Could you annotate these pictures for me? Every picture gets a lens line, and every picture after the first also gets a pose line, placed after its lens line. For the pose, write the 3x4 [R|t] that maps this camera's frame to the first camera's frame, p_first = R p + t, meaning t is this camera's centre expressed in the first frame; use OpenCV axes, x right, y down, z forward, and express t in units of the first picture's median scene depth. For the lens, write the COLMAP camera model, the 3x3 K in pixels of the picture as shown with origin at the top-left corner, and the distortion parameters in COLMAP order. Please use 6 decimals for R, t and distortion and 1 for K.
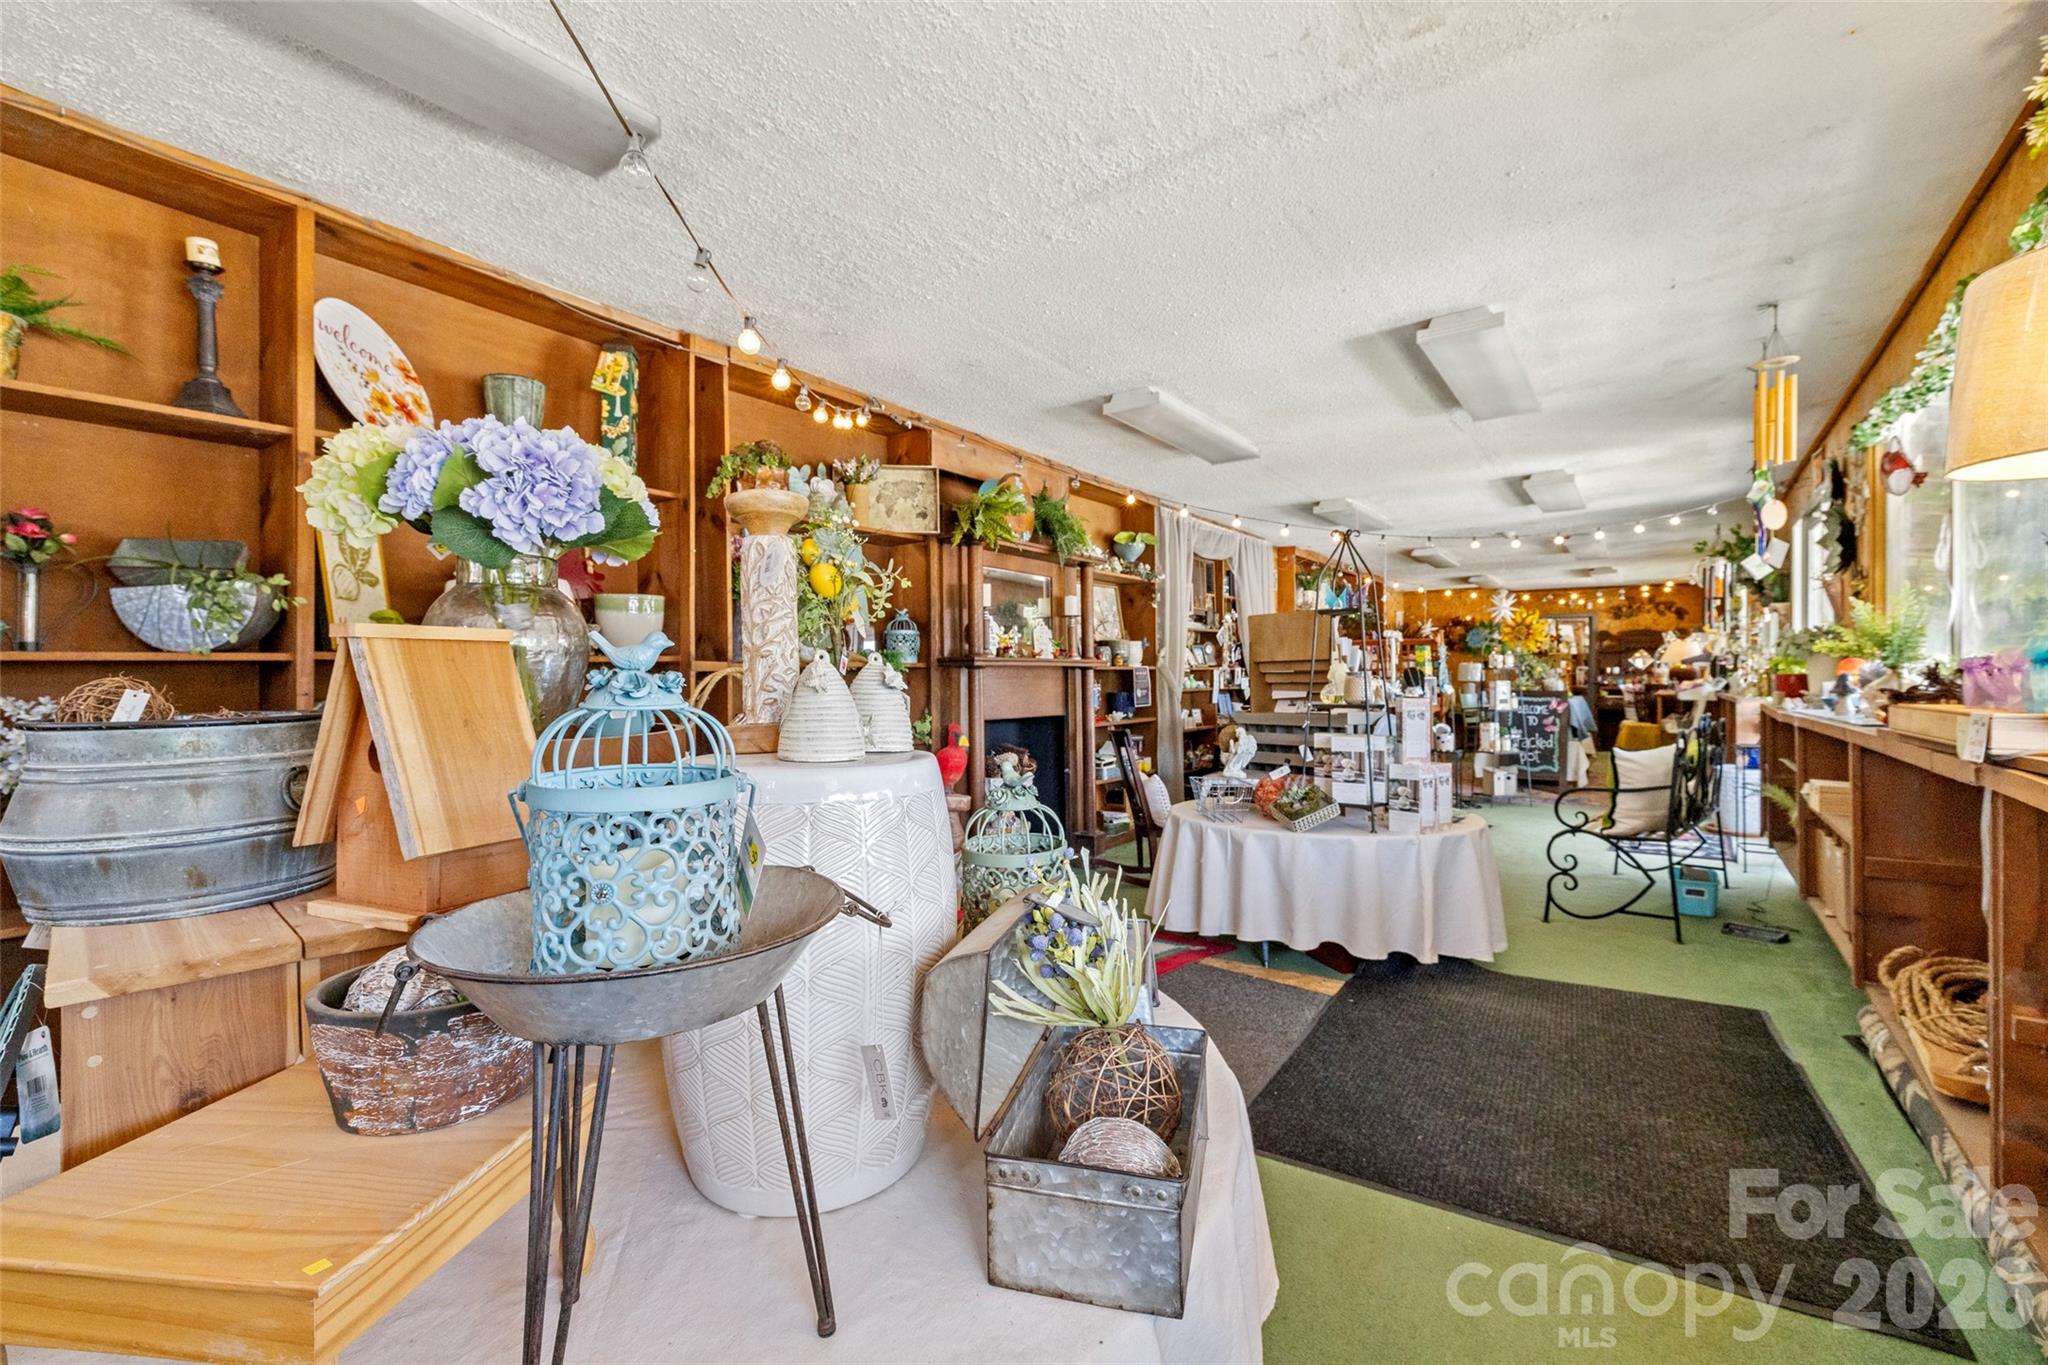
lens RADIAL K [[917.5, 0, 1026.6], [0, 917.5, 685.1], [0, 0, 1]] dist [-0.001723, -0.000102]
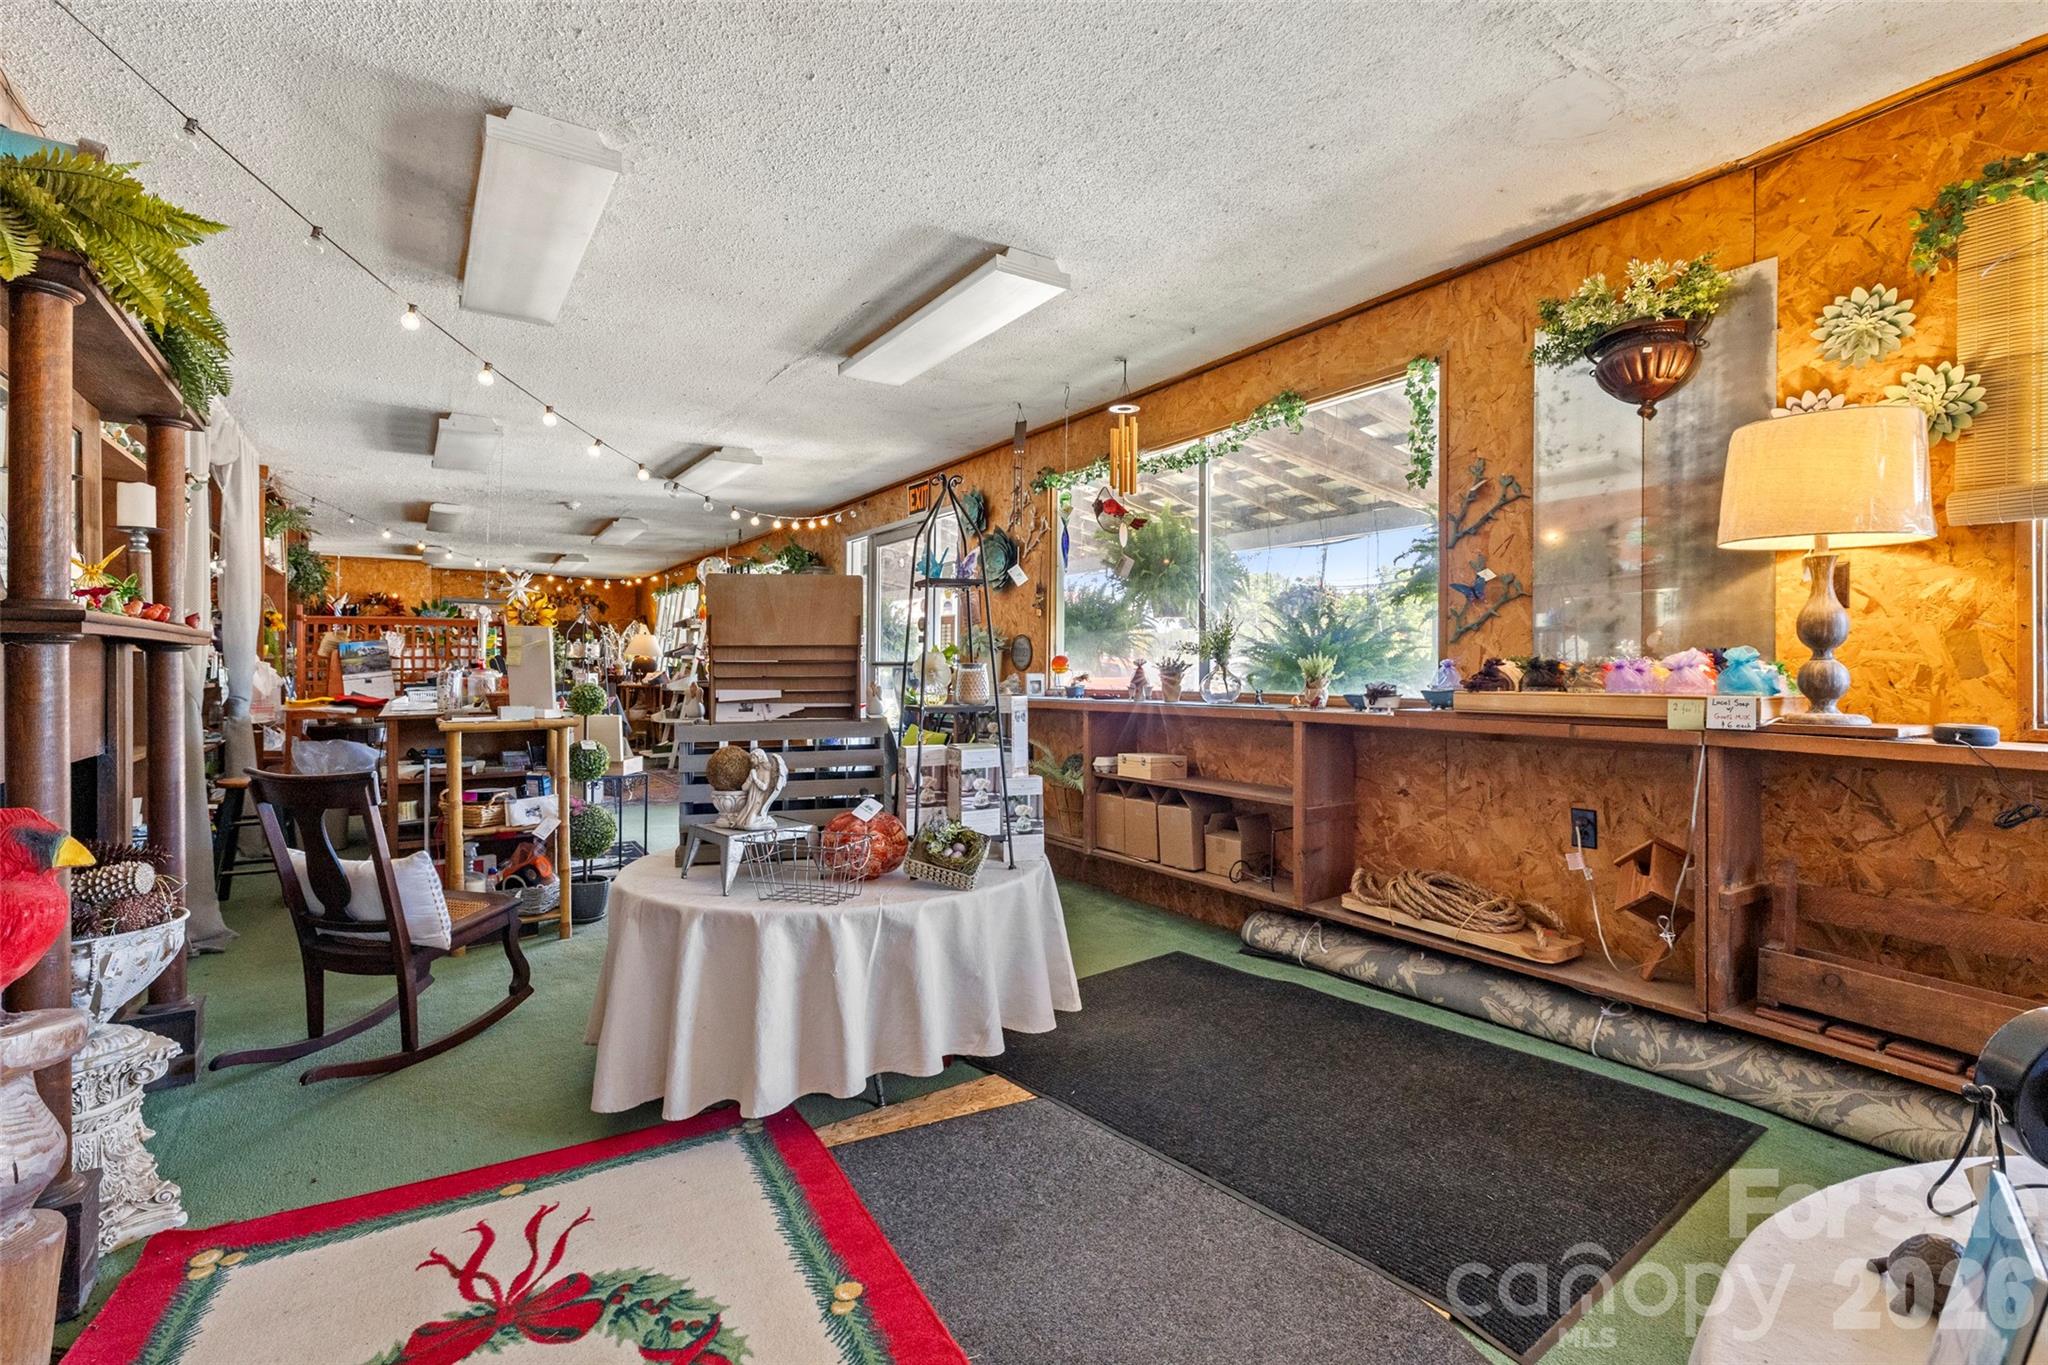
lens RADIAL K [[917.5, 0, 1026.1], [0, 917.5, 667.3], [0, 0, 1]] dist [-0.001723, -0.000102]
pose [[0.355804, 0.004377, 0.934550, -0.310577], [0.003646, 0.999975, -0.006072, -0.005986], [-0.934554, 0.005568, 0.355779, 0.621864]]
